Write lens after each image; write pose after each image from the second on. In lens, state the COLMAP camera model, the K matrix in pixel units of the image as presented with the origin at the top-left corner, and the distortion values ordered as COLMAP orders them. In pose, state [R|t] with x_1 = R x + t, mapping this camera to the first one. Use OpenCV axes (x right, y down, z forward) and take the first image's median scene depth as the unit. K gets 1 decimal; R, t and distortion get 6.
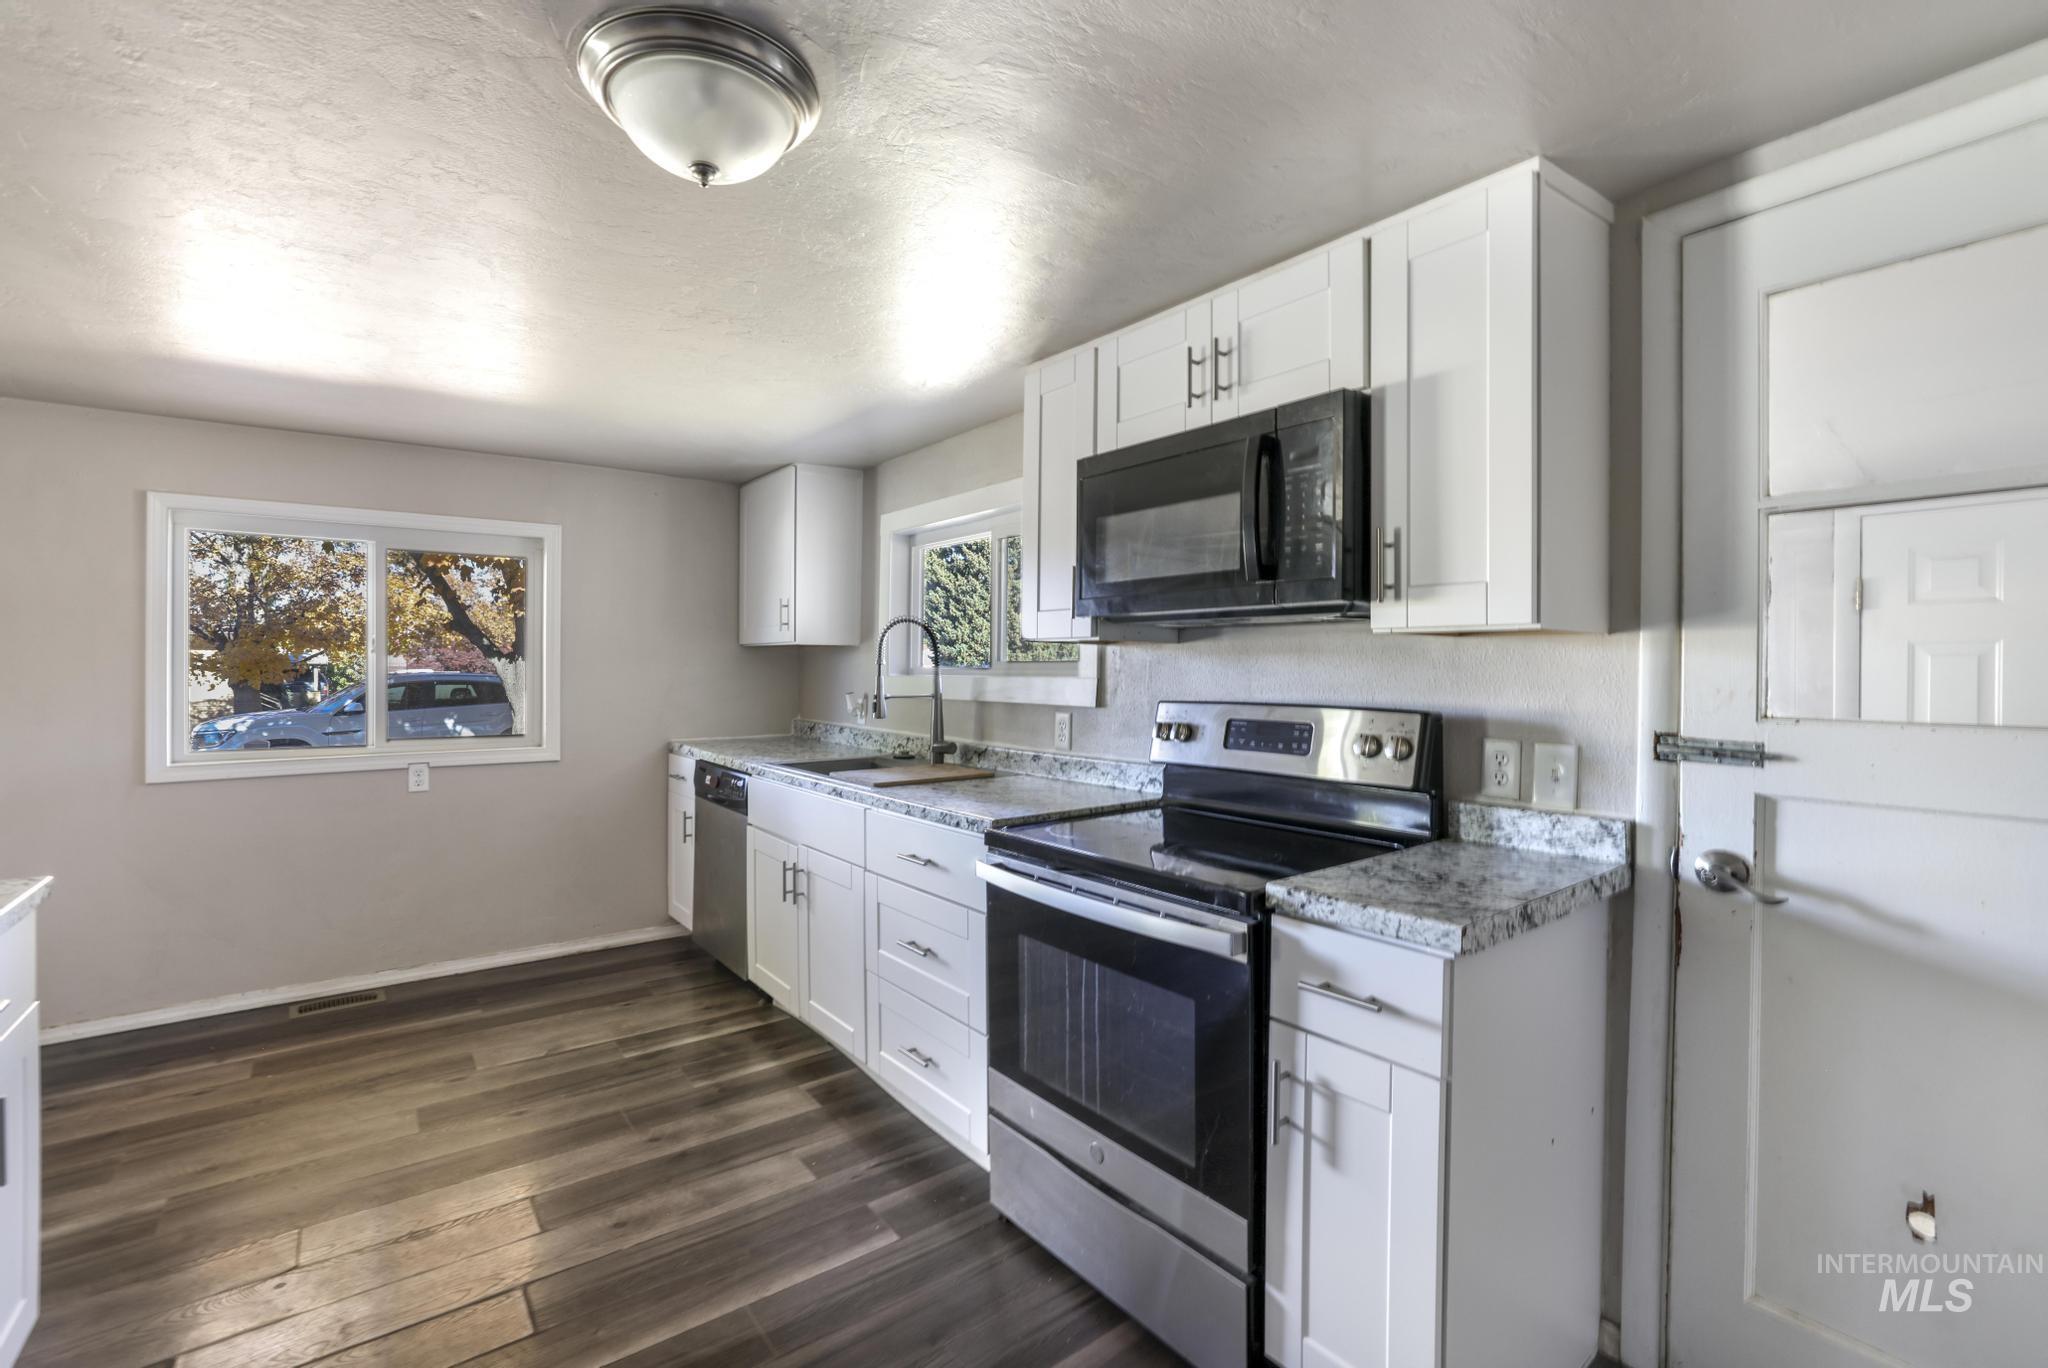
lens RADIAL K [[880.3, 0, 983.8], [0, 880.3, 670.1], [0, 0, 1]] dist [-0.044438, 0.018019]
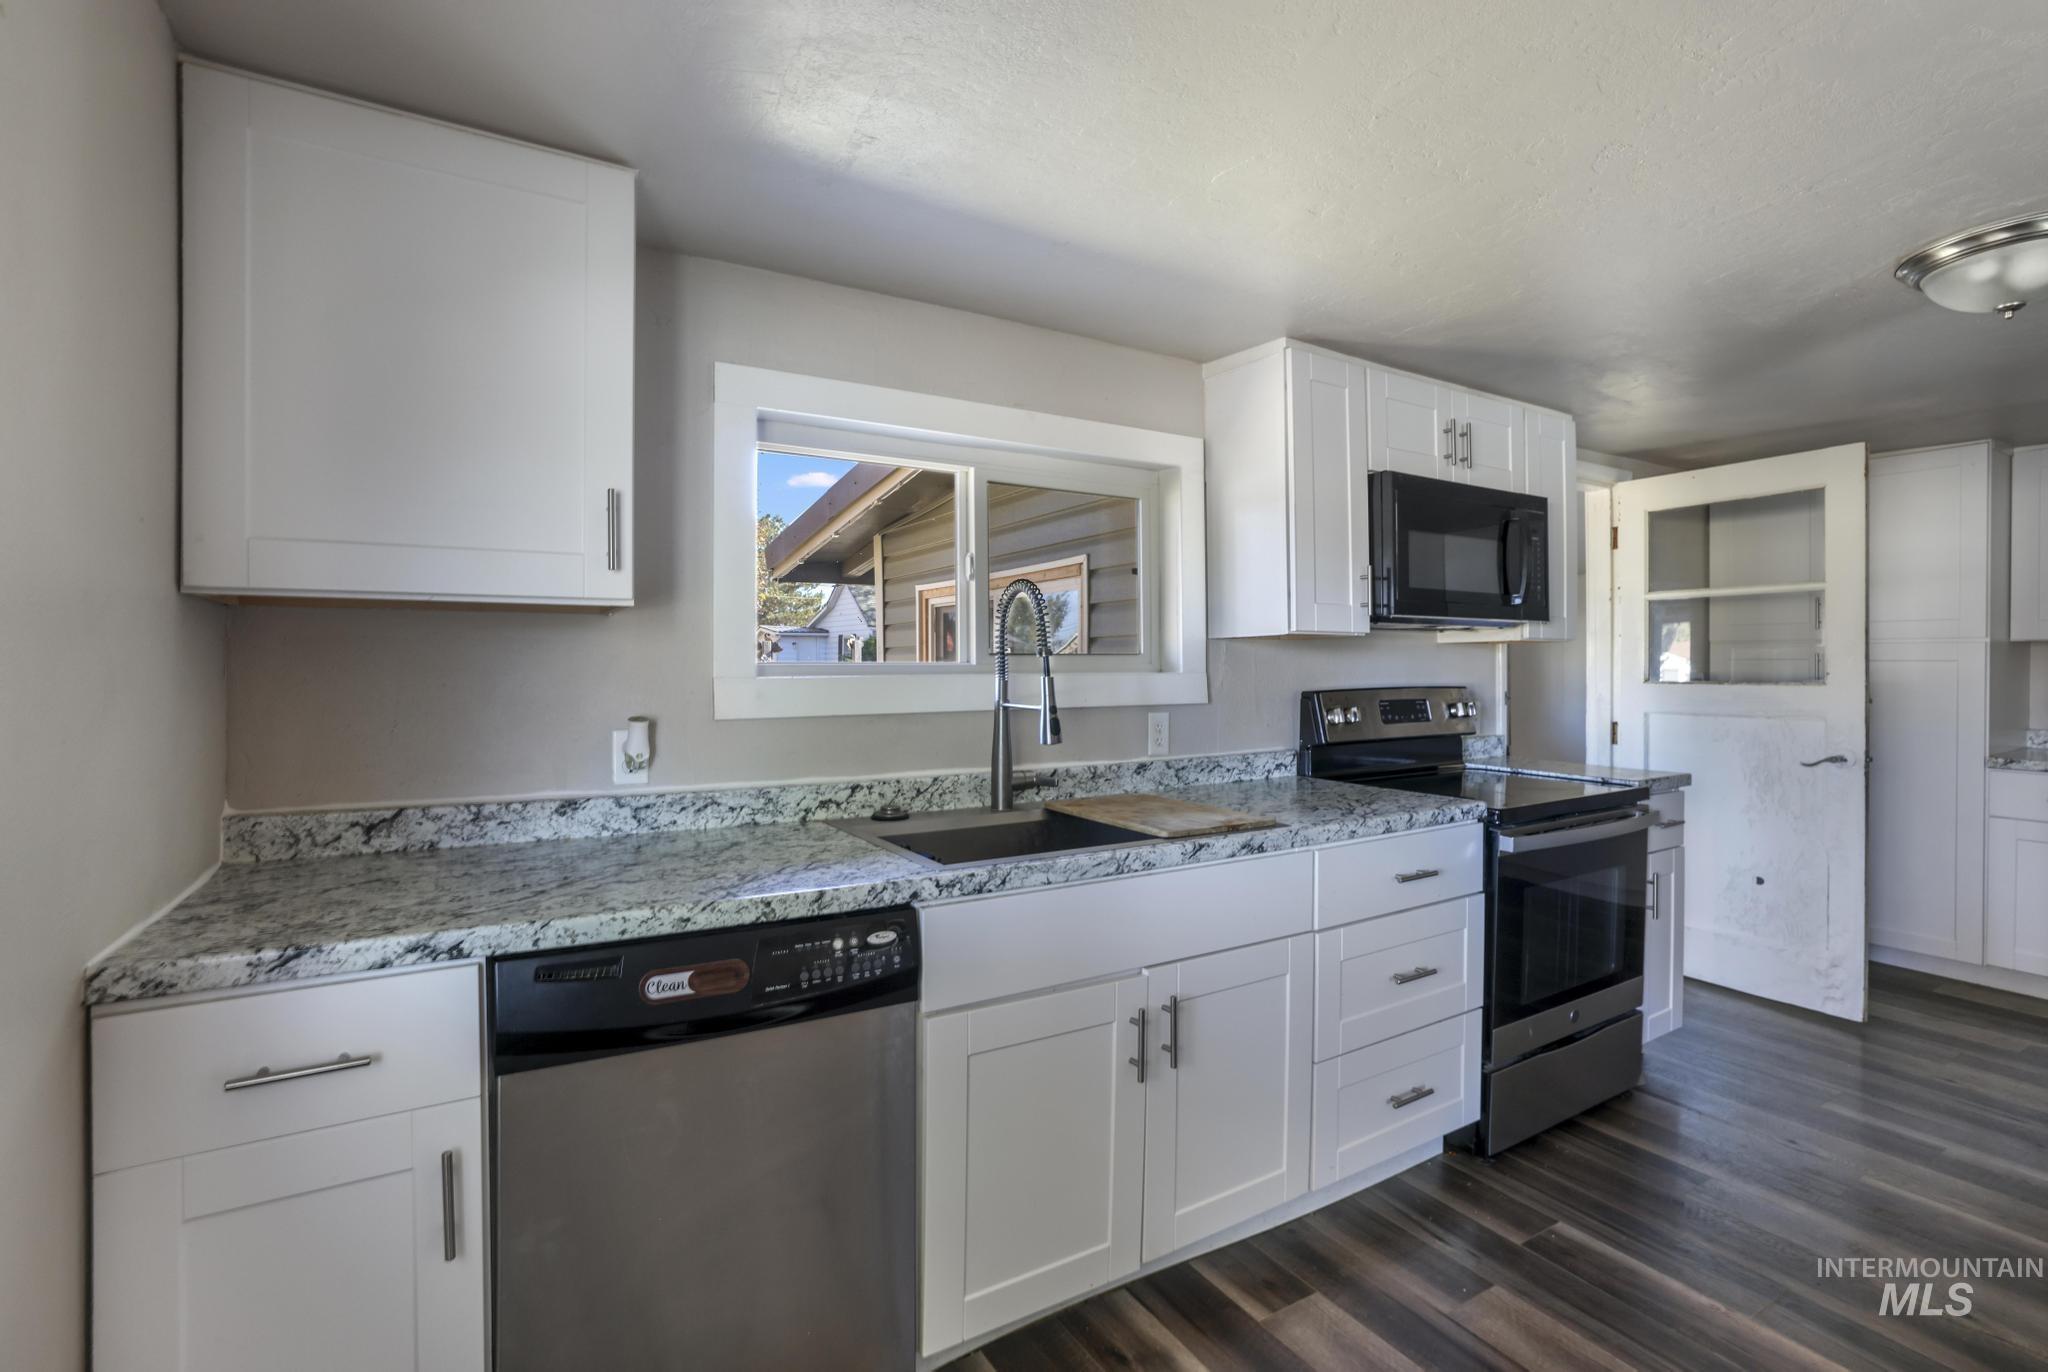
lens RADIAL K [[890.4, 0, 1024.7], [0, 890.4, 666.9], [0, 0, 1]] dist [-0.040653, 0.014421]
pose [[0.116258, -0.007157, 0.993193, -0.911433], [0.006307, 0.999959, 0.006468, -0.005326], [-0.993199, 0.005513, 0.116299, 1.158828]]
